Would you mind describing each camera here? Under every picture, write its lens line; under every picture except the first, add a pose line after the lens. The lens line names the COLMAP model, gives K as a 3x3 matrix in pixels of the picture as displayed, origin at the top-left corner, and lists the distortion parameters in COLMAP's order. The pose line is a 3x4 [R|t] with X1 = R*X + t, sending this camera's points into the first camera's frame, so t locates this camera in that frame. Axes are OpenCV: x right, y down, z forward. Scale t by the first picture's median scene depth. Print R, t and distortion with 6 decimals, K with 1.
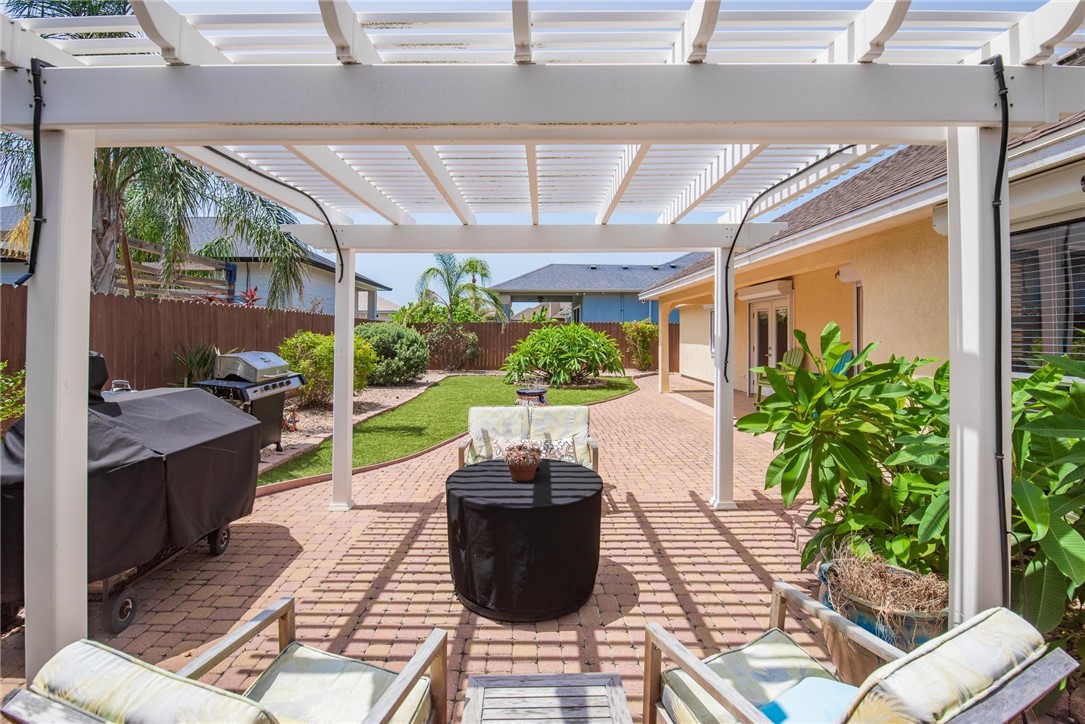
lens RADIAL K [[478.7, 0, 530.6], [0, 478.7, 329.7], [0, 0, 1]] dist [-0.000246, -0.000040]
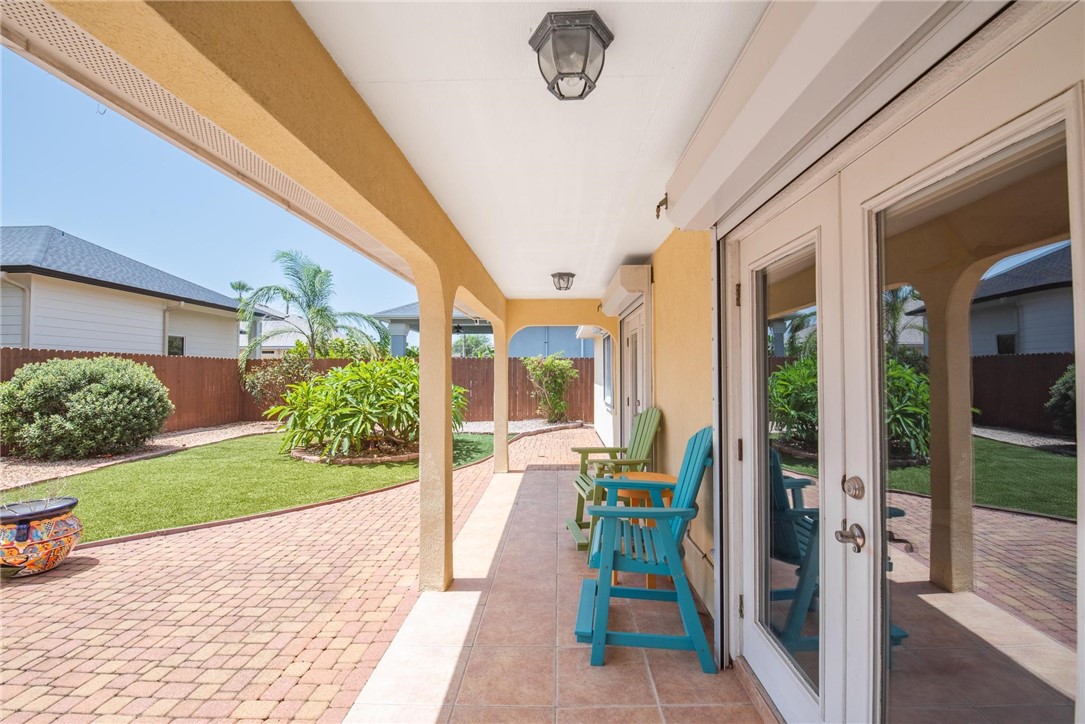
lens RADIAL K [[467.9, 0, 542.5], [0, 467.9, 362.0], [0, 0, 1]] dist [-0.000431, -0.009371]
pose [[0.999724, -0.004009, -0.023151, 0.336514], [0.003806, 0.999954, -0.008834, -0.002033], [0.023186, 0.008744, 0.999693, 0.398055]]
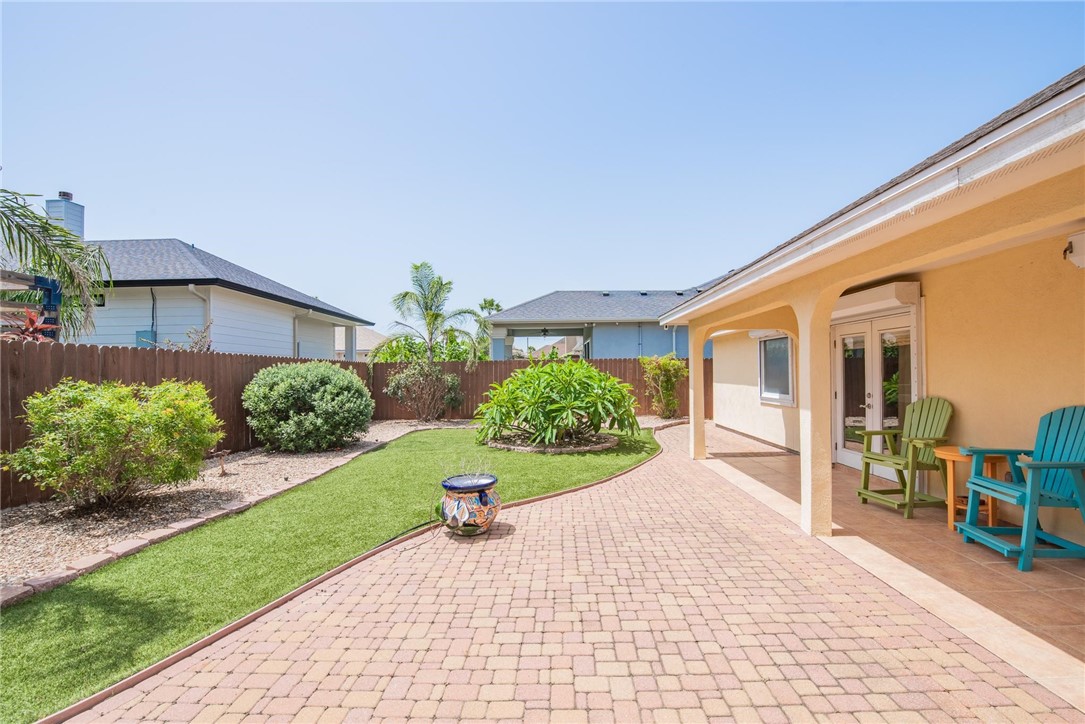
lens RADIAL K [[467.9, 0, 542.5], [0, 467.9, 362.0], [0, 0, 1]] dist [-0.000431, -0.009371]
pose [[0.999533, -0.014024, -0.027138, 0.072326], [0.013715, 0.999839, -0.011540, -0.003074], [0.027295, 0.011162, 0.999565, 0.309276]]
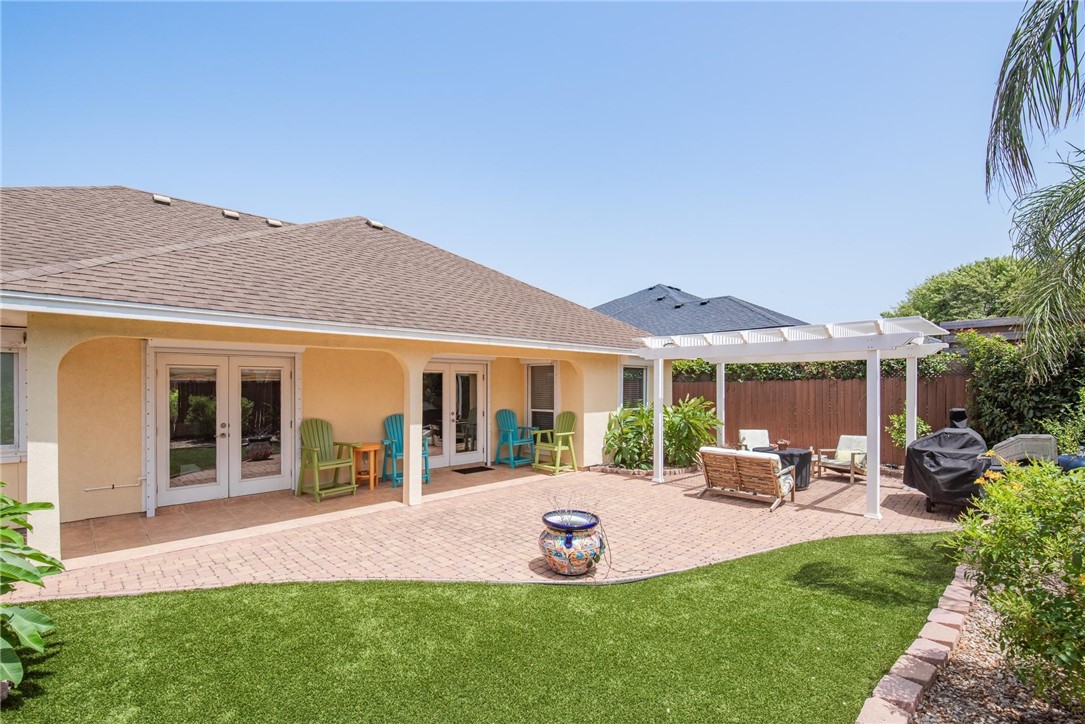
lens RADIAL K [[480.6, 0, 546.1], [0, 480.6, 389.2], [0, 0, 1]] dist [-0.001030, -0.000159]
pose [[-0.710778, -0.006310, 0.703388, -0.246142], [-0.006533, 0.999976, 0.002370, -0.013633], [-0.703386, -0.002911, -0.710802, 0.964090]]
